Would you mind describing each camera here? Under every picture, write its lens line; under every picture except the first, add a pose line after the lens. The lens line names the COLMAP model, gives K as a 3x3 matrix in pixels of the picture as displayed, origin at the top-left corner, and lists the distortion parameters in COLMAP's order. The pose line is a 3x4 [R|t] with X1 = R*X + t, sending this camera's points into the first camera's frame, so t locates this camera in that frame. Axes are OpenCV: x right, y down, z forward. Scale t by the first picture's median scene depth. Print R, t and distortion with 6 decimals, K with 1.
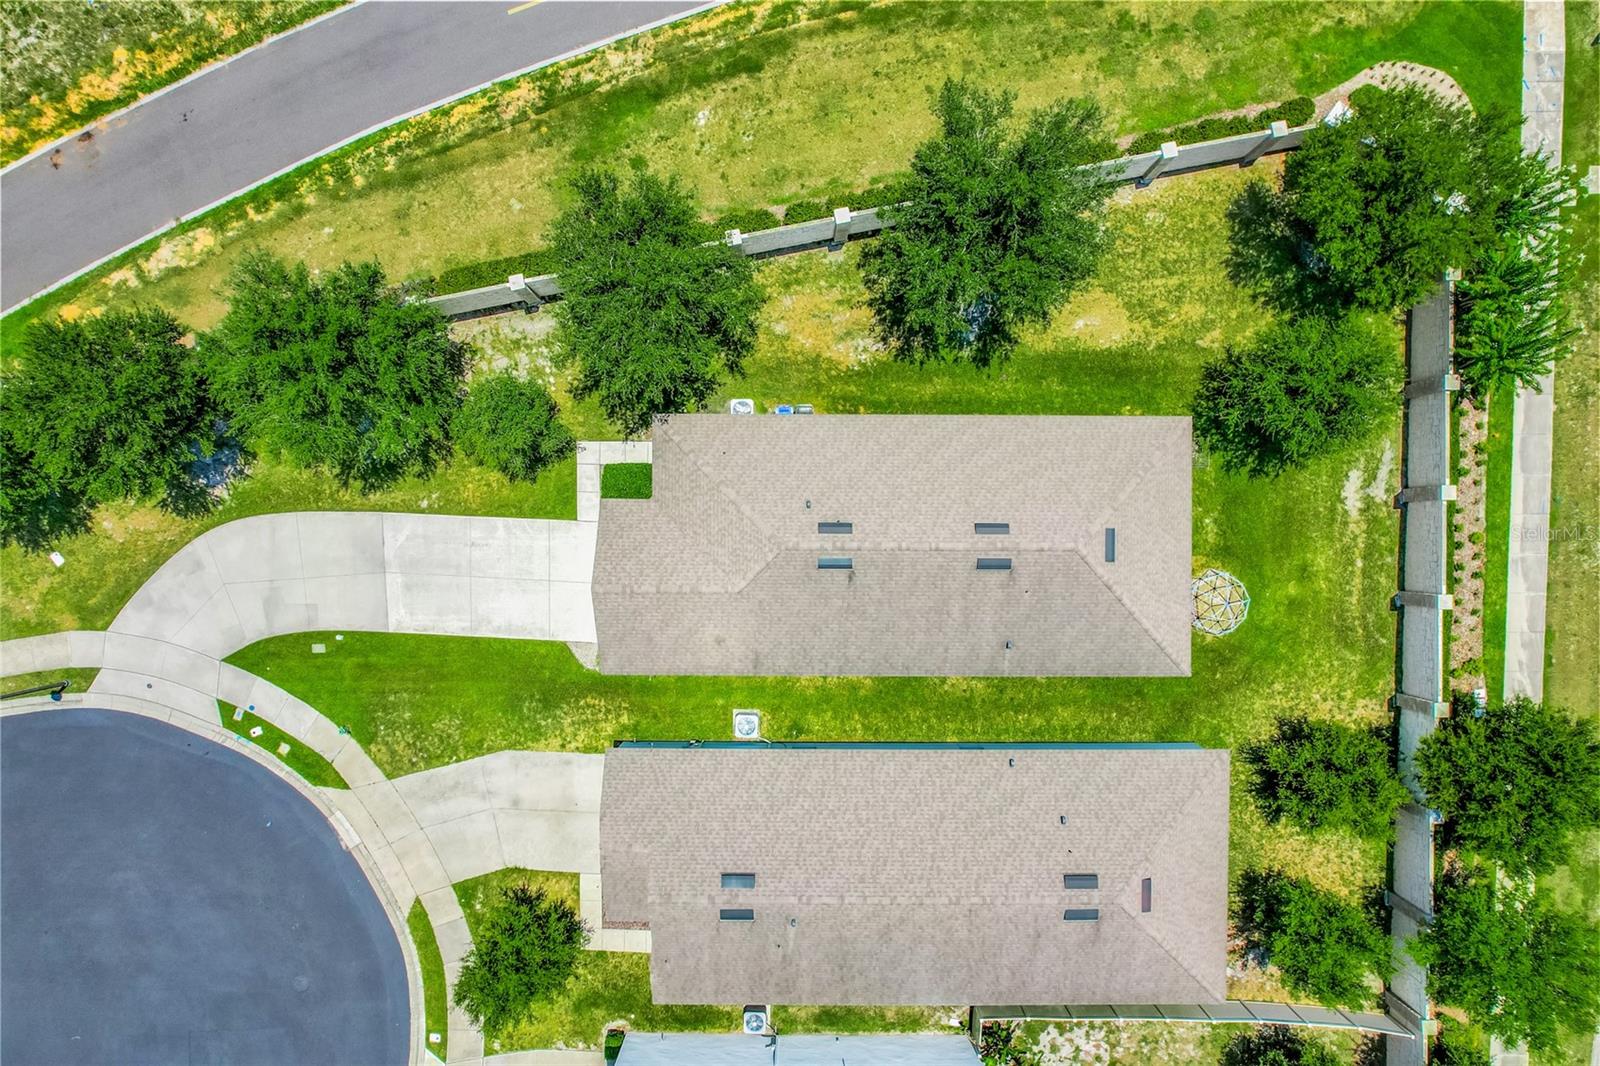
lens RADIAL K [[992.4, 0, 800.0], [0, 992.4, 533.0], [0, 0, 1]] dist [-0.006909, -0.001231]
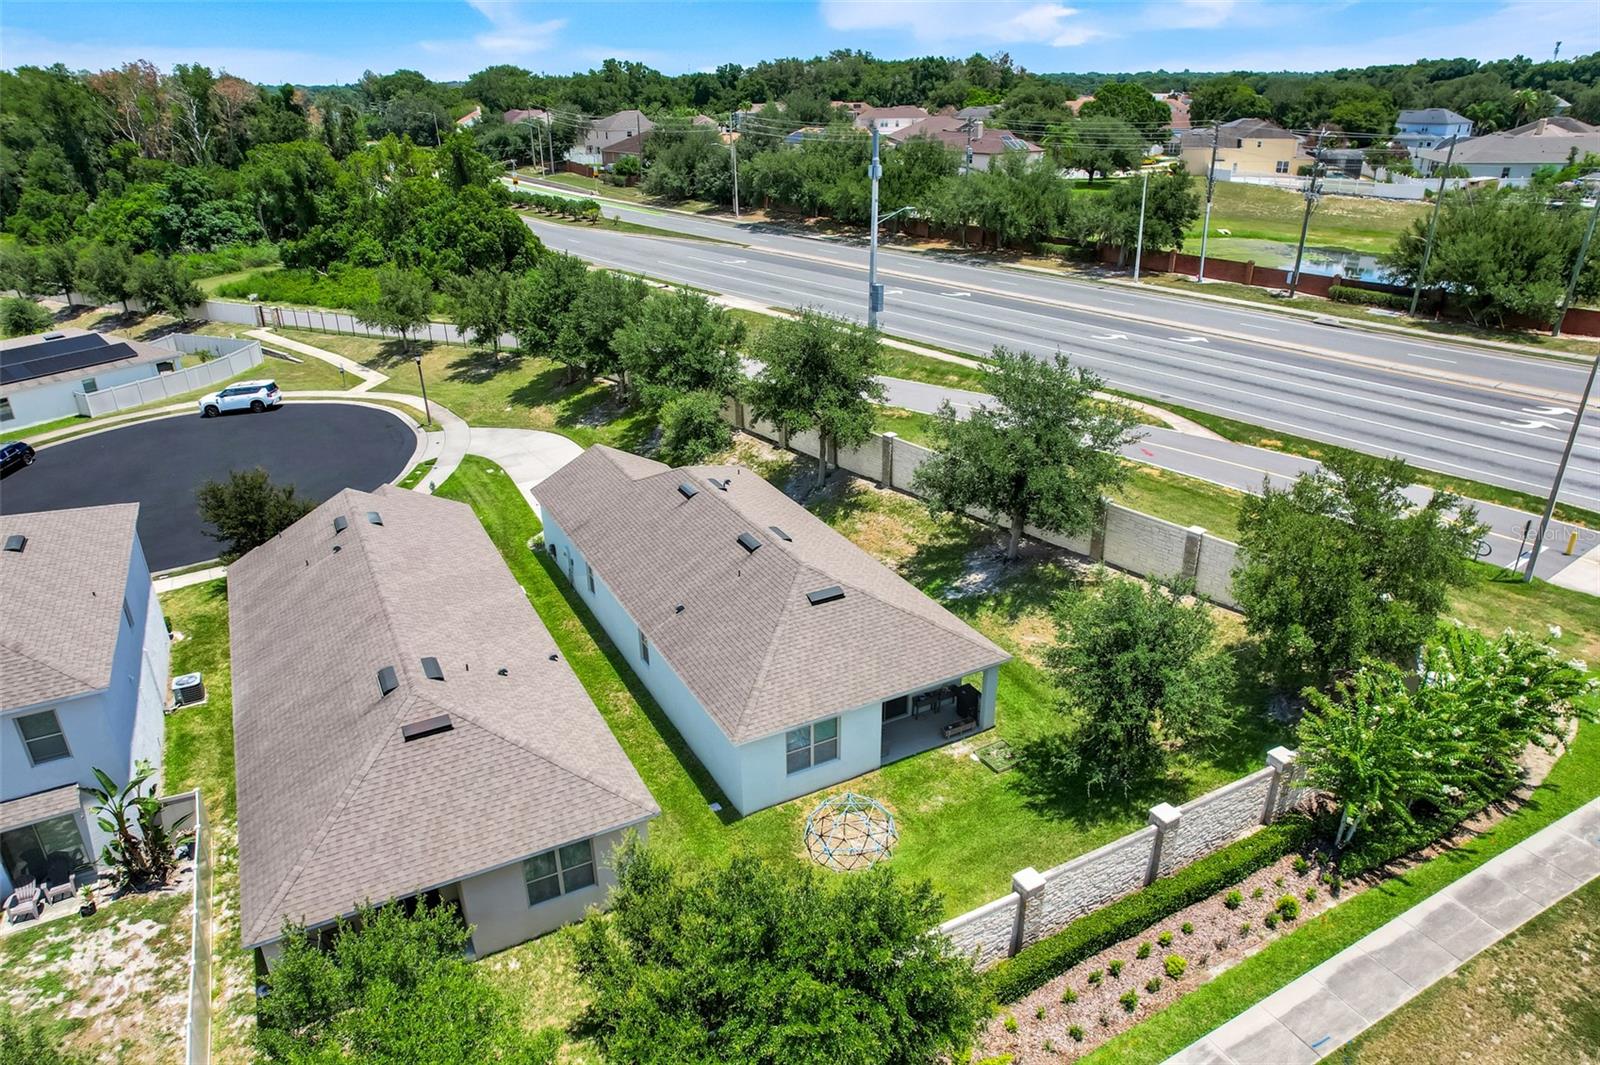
lens RADIAL K [[1030.8, 0, 800.0], [0, 1030.8, 532.5], [0, 0, 1]] dist [-0.073634, 0.063552]
pose [[0.473995, 0.351651, -0.807261, 0.901120], [-0.880507, 0.195640, -0.431779, 0.368761], [0.006097, 0.915460, 0.402363, 0.505783]]
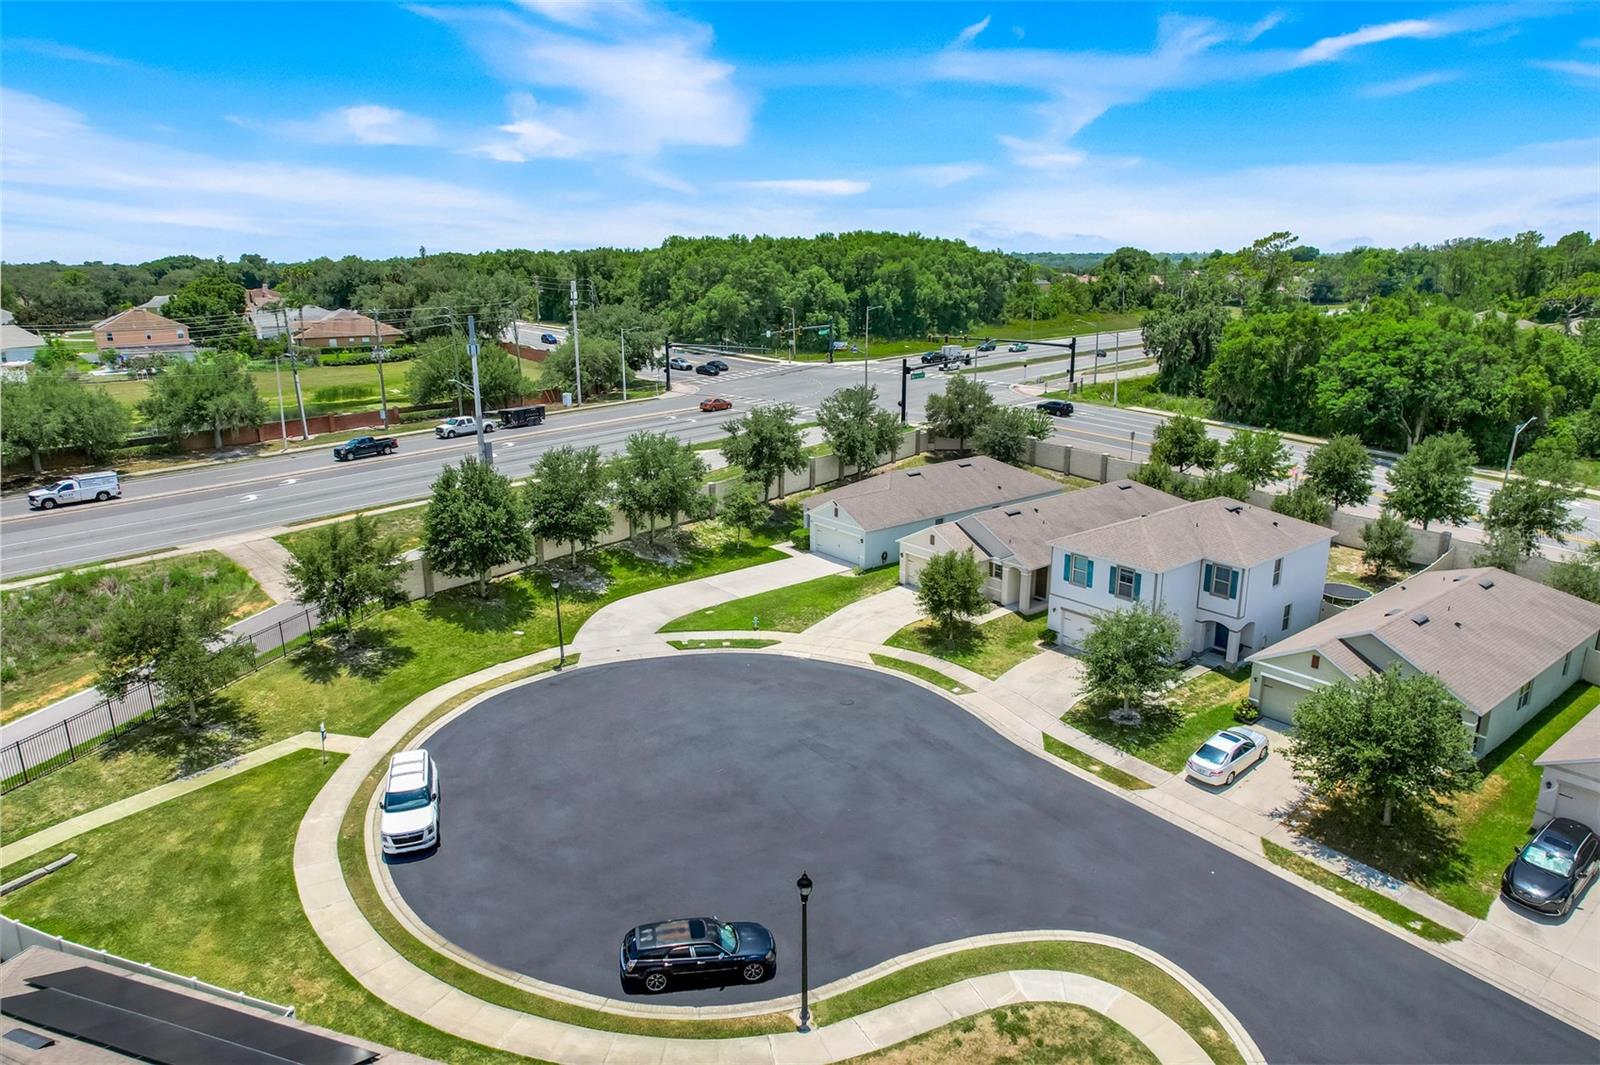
lens RADIAL K [[1030.8, 0, 800.0], [0, 1030.8, 532.5], [0, 0, 1]] dist [-0.073634, 0.063552]
pose [[0.783639, -0.166981, 0.598354, -1.282142], [0.621140, 0.195486, -0.758927, 1.350148], [0.009757, 0.966386, 0.256909, 0.485062]]
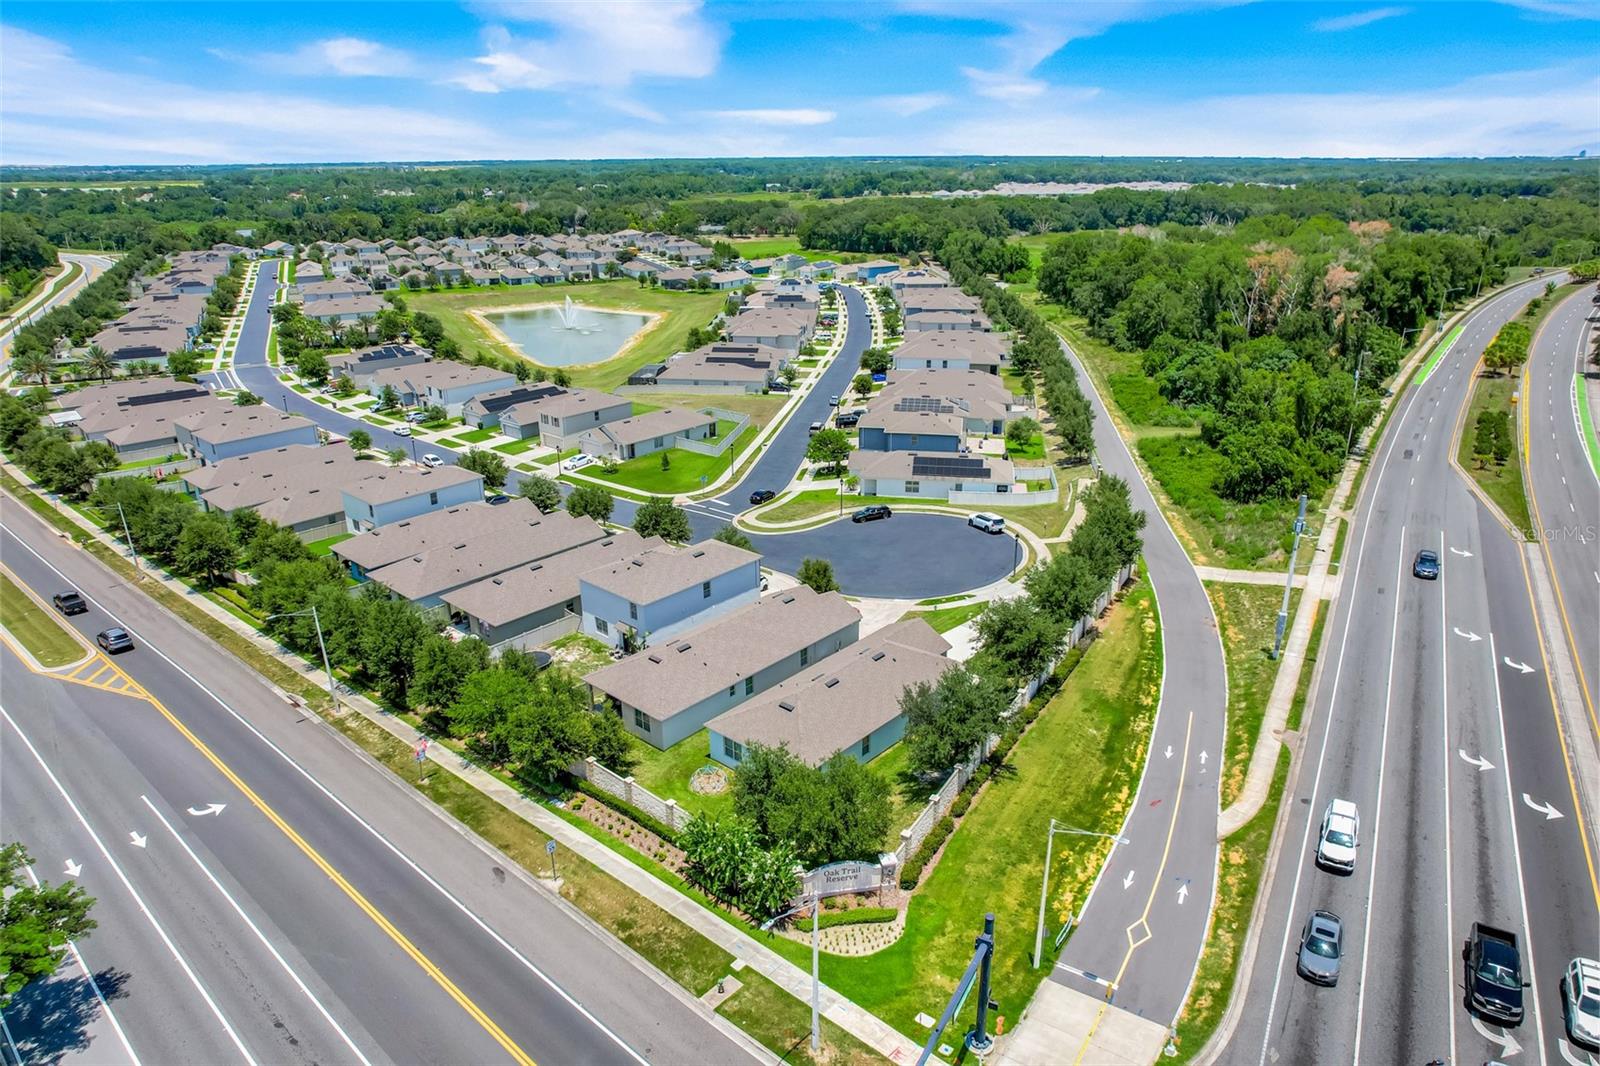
lens RADIAL K [[1030.8, 0, 800.0], [0, 1030.8, 533.0], [0, 0, 1]] dist [-0.073634, 0.063552]
pose [[-0.665384, 0.263053, -0.698618, 1.427872], [-0.746501, -0.233444, 0.623089, -1.048491], [0.000817, 0.936113, 0.351699, -0.033650]]
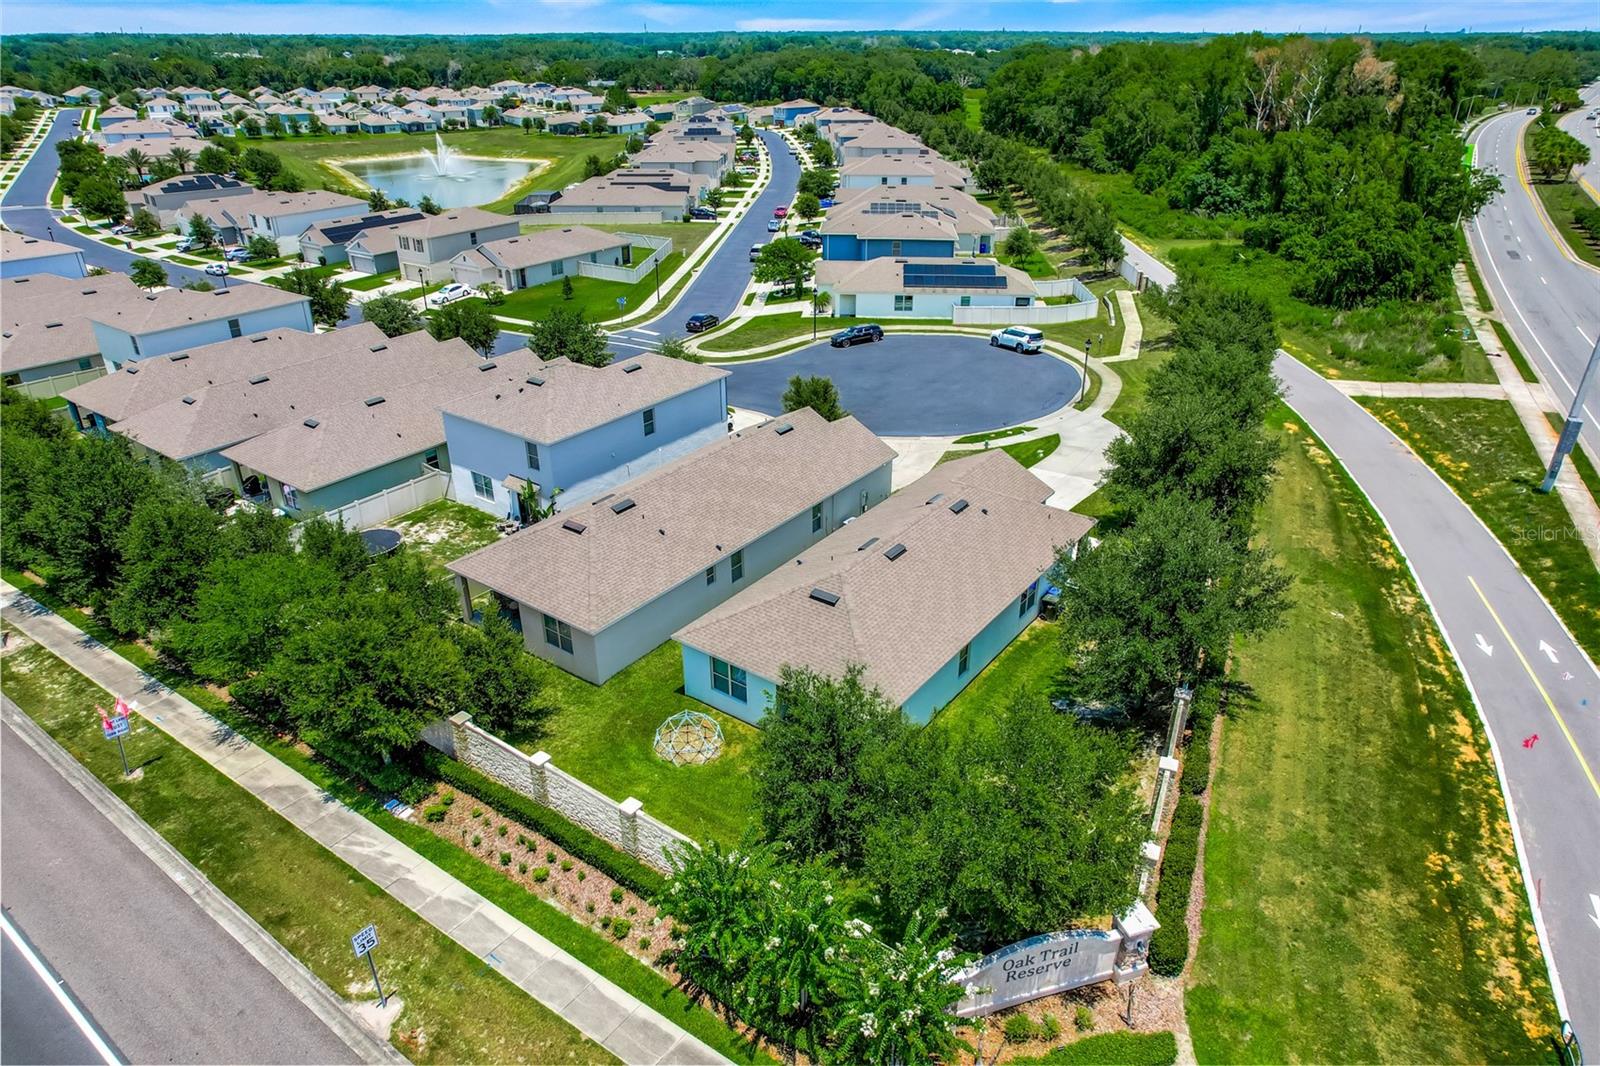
lens RADIAL K [[1030.8, 0, 800.0], [0, 1030.8, 533.0], [0, 0, 1]] dist [-0.073634, 0.063552]
pose [[-0.589165, 0.358396, -0.724181, 0.977092], [-0.808009, -0.264054, 0.526684, -0.471165], [-0.002461, 0.895448, 0.445158, 0.385389]]
